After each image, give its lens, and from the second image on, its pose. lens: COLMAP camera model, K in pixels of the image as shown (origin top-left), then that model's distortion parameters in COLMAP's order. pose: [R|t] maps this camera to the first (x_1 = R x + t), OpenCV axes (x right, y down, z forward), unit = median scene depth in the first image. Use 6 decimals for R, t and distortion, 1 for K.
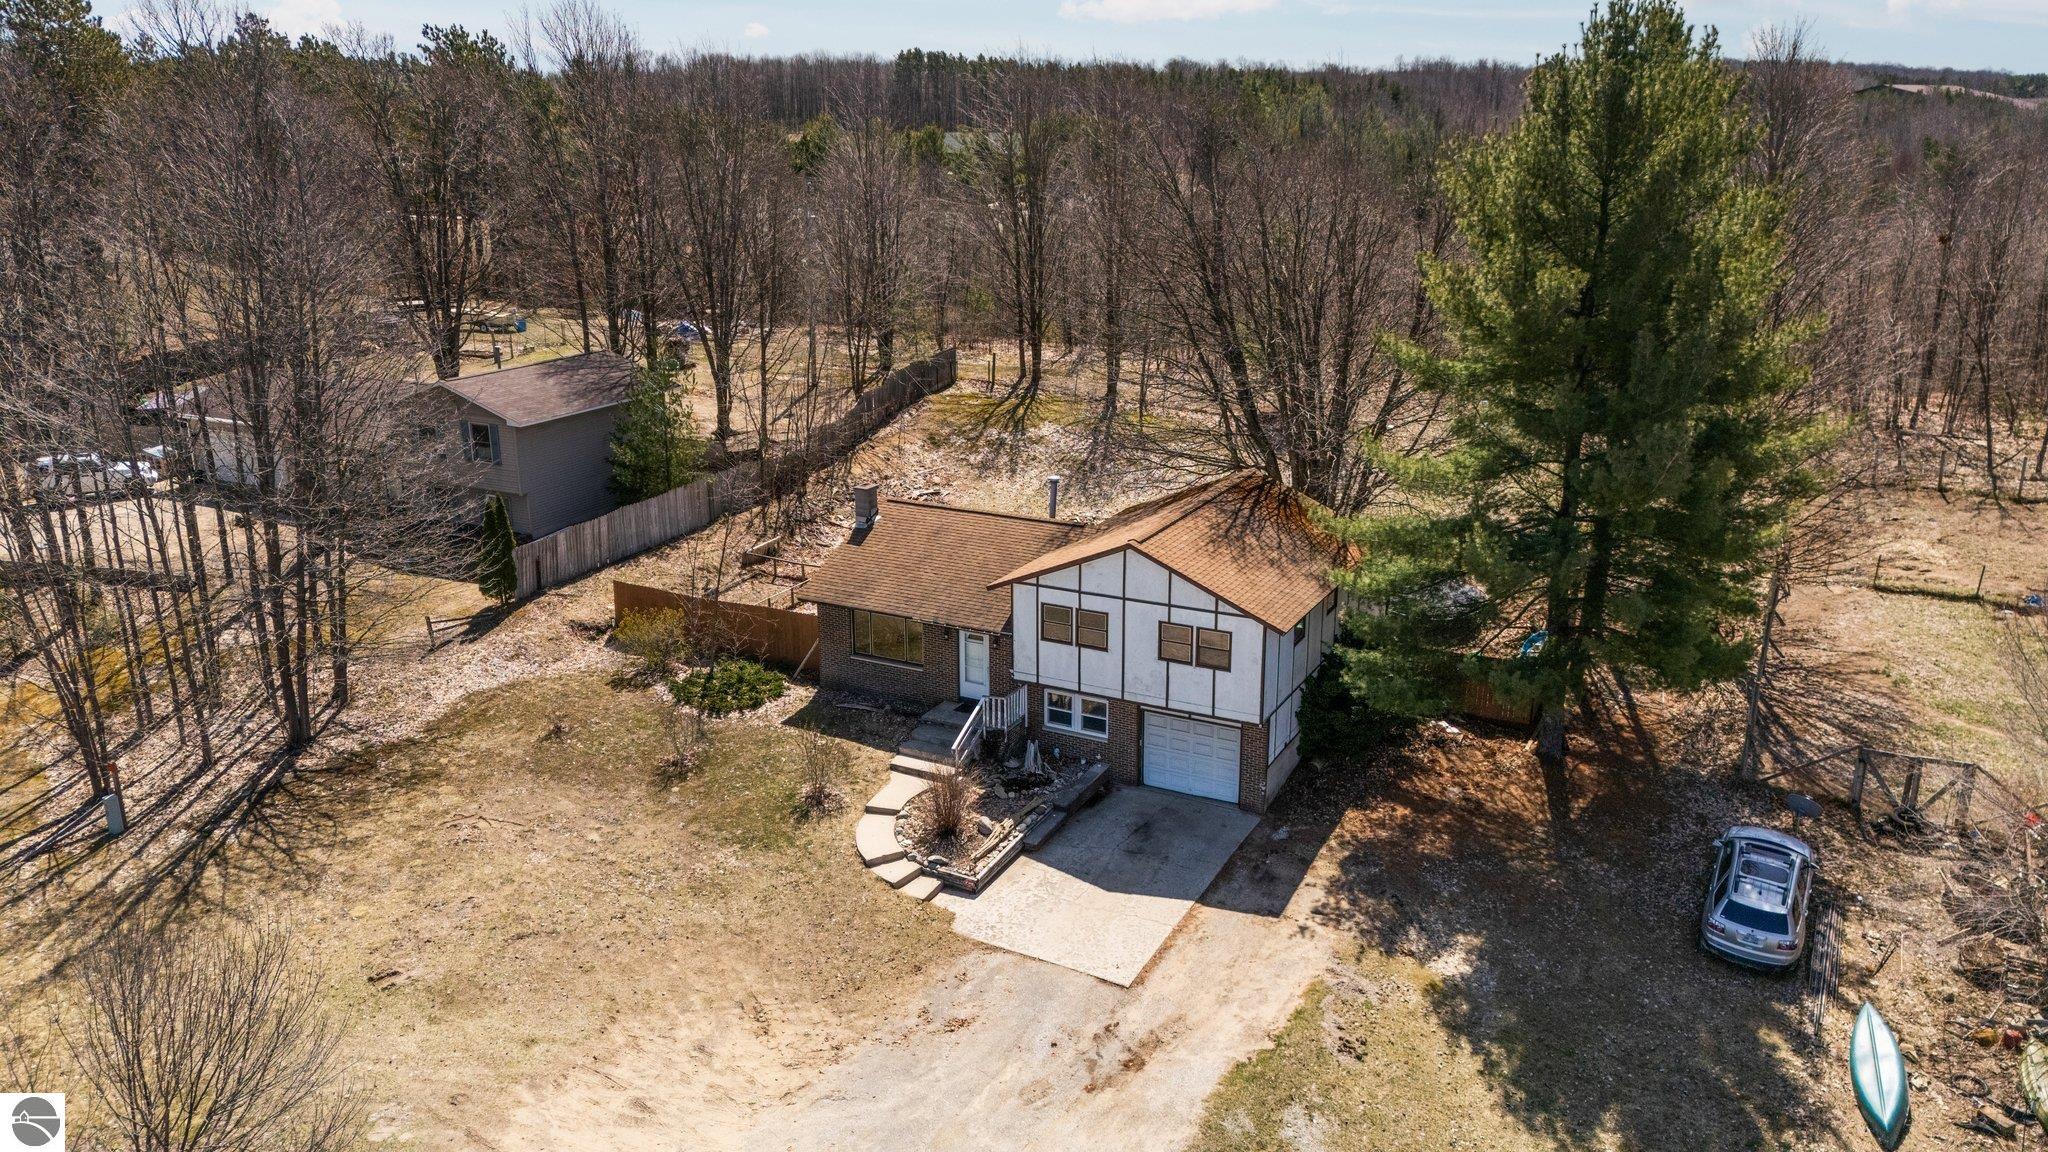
lens RADIAL K [[1424.5, 0, 1024.0], [0, 1424.5, 576.0], [0, 0, 1]] dist [0.047407, -0.000759]
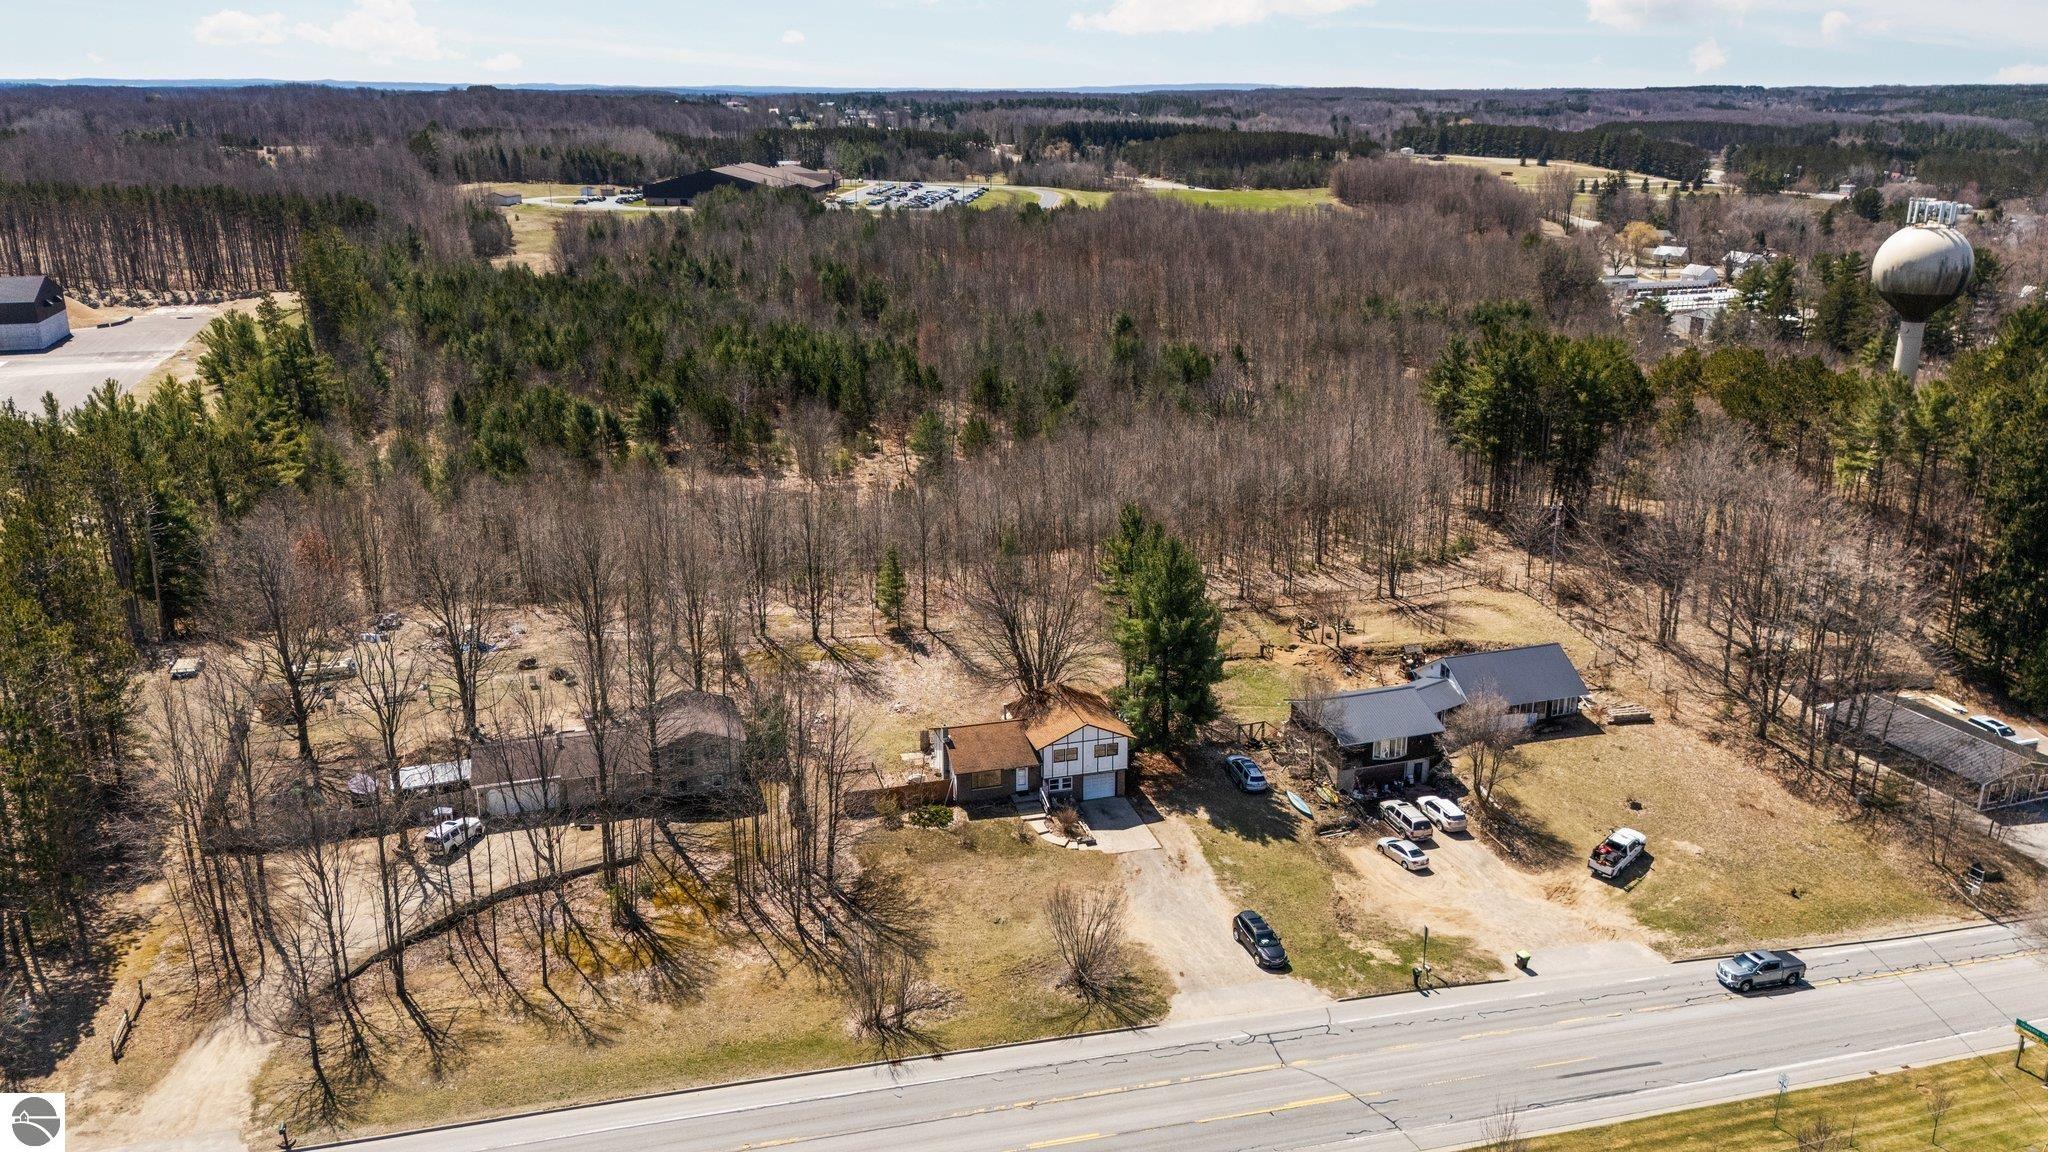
lens RADIAL K [[1501.3, 0, 1024.0], [0, 1501.3, 576.0], [0, 0, 1]] dist [0.042064, -0.002886]
pose [[0.723091, -0.201304, 0.660769, -2.049146], [0.195883, 0.977082, 0.083310, -0.615742], [-0.662396, 0.069193, 0.745952, -1.326325]]
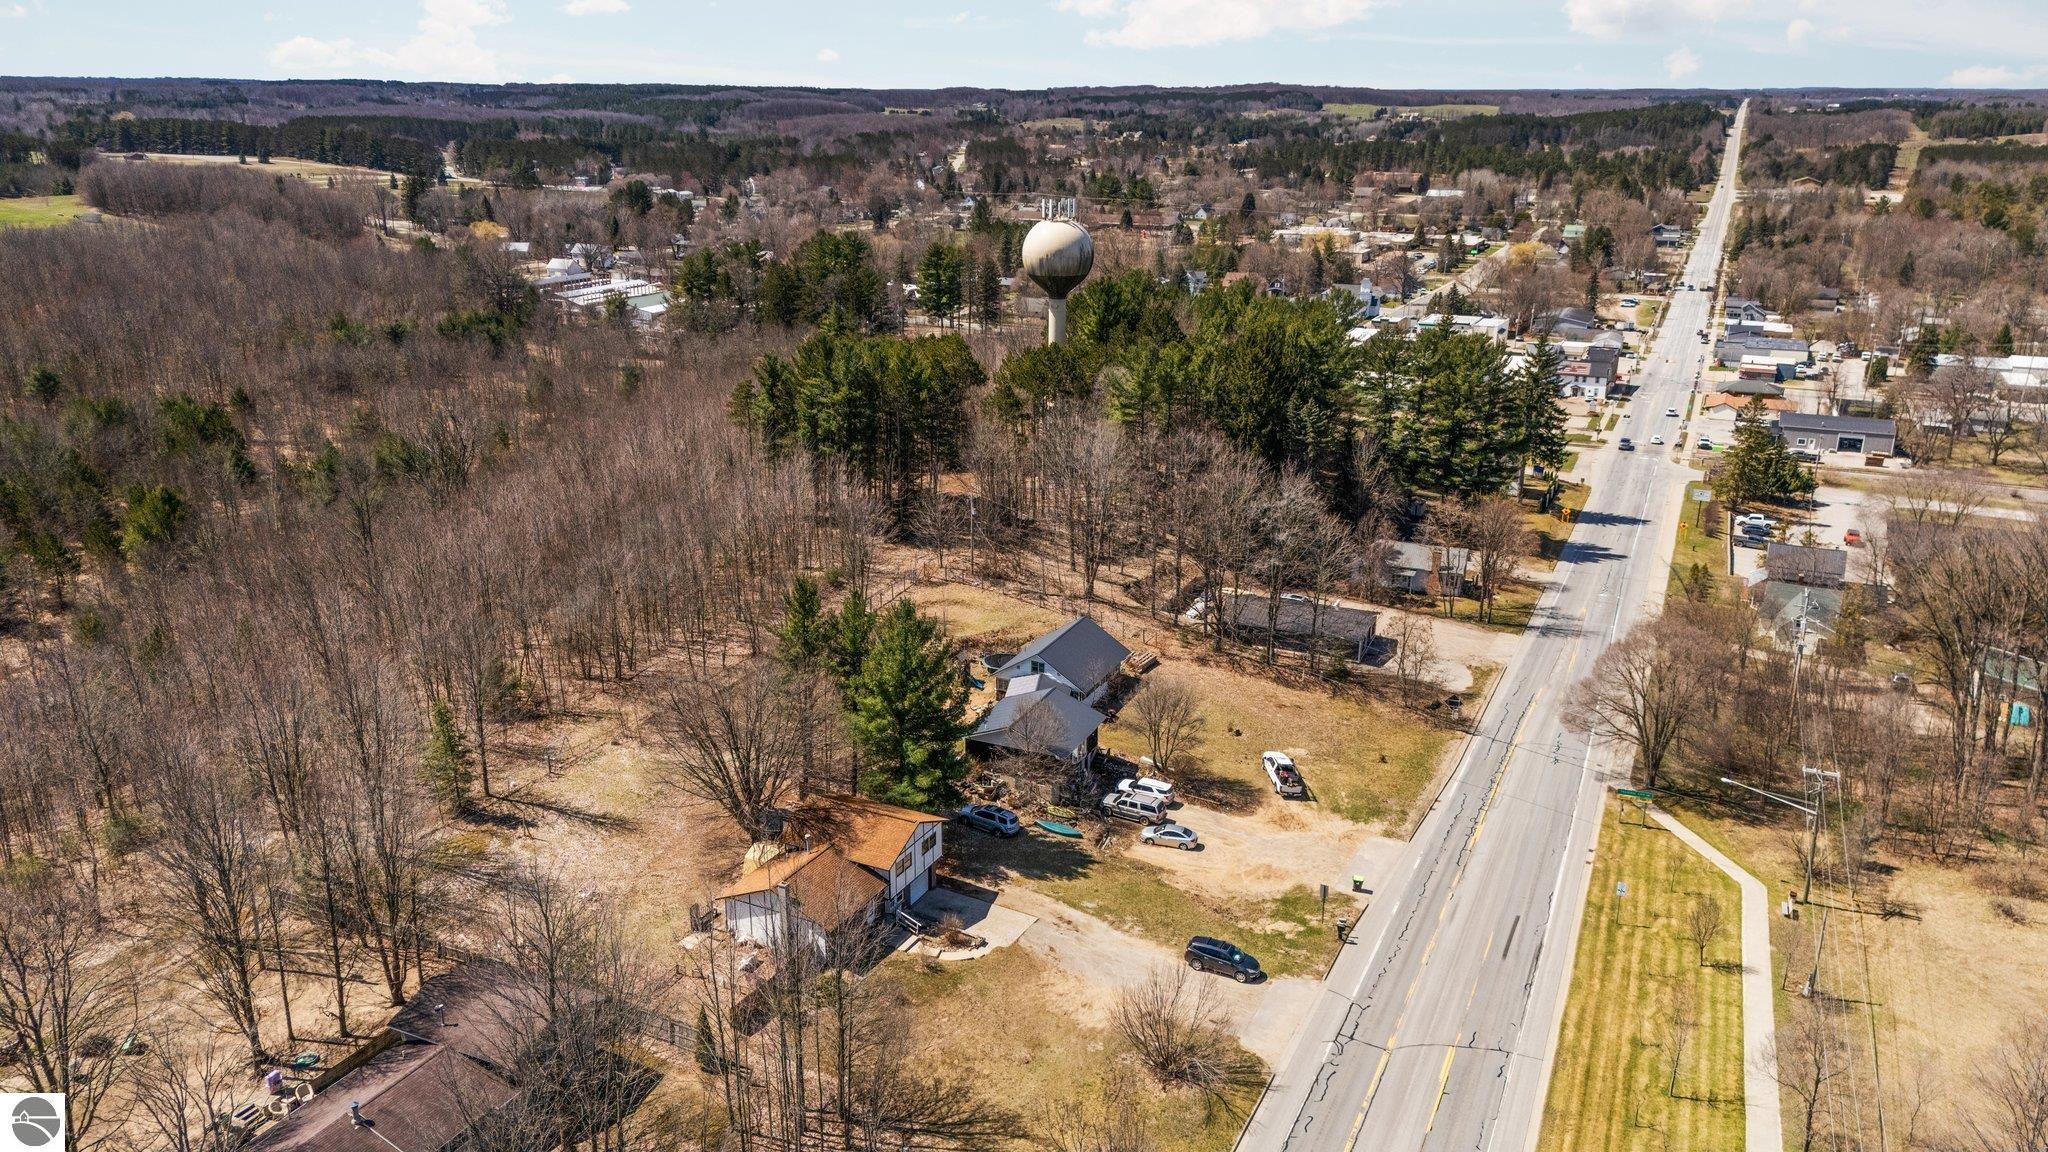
lens RADIAL K [[1501.3, 0, 1024.0], [0, 1501.3, 576.0], [0, 0, 1]] dist [0.042064, -0.002886]
pose [[-0.002973, -0.298643, 0.954360, -2.480140], [0.291209, 0.912743, 0.286527, -1.191875], [-0.956655, 0.278770, 0.084254, 0.408192]]
